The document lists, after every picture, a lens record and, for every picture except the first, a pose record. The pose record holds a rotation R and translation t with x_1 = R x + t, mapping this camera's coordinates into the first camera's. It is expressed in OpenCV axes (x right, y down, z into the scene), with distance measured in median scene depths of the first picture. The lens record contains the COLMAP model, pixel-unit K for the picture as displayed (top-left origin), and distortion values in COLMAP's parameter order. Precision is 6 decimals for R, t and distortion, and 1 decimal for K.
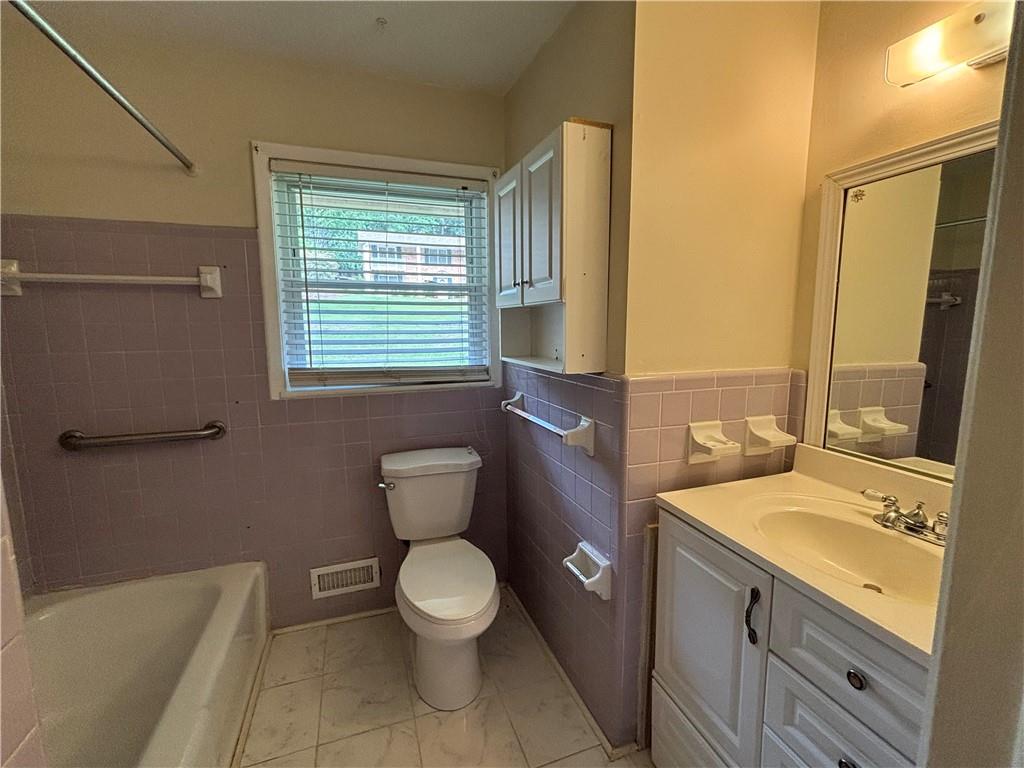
lens RADIAL K [[444.9, 0, 511.7], [0, 444.9, 382.4], [0, 0, 1]] dist [0.004608, 0.000341]
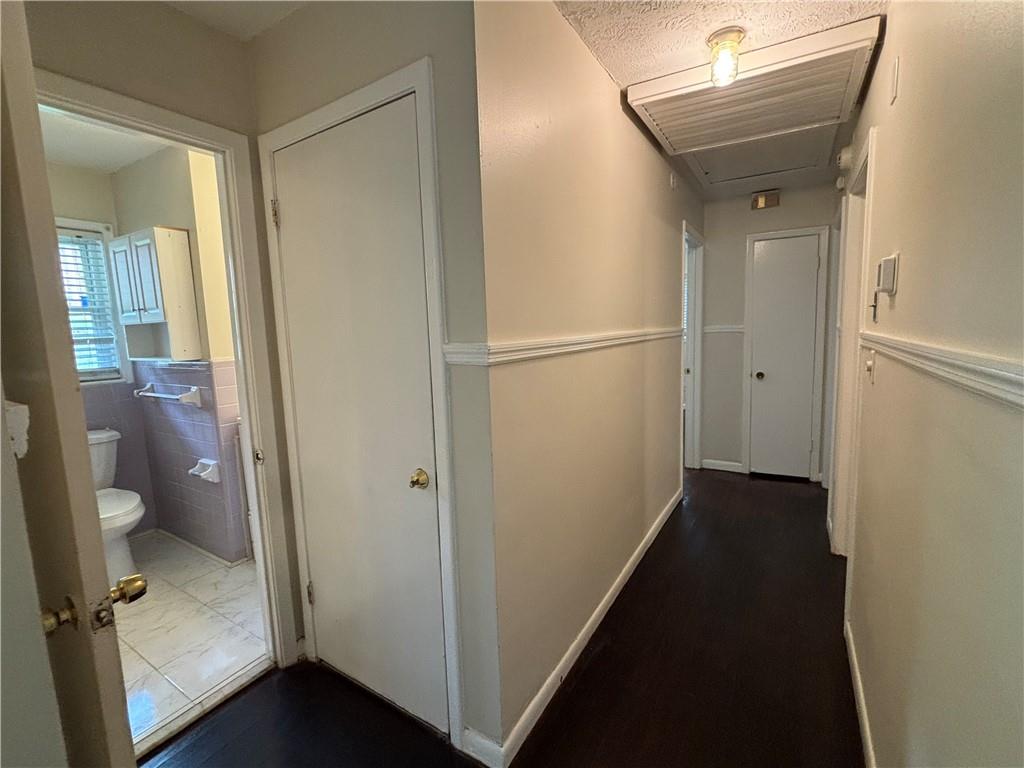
lens RADIAL K [[444.9, 0, 504.4], [0, 444.9, 383.2], [0, 0, 1]] dist [0.004608, 0.000341]
pose [[0.791185, -0.093738, 0.604351, 0.059630], [0.102928, 0.994498, 0.019503, 0.126988], [-0.602854, 0.046774, 0.796479, -0.928889]]
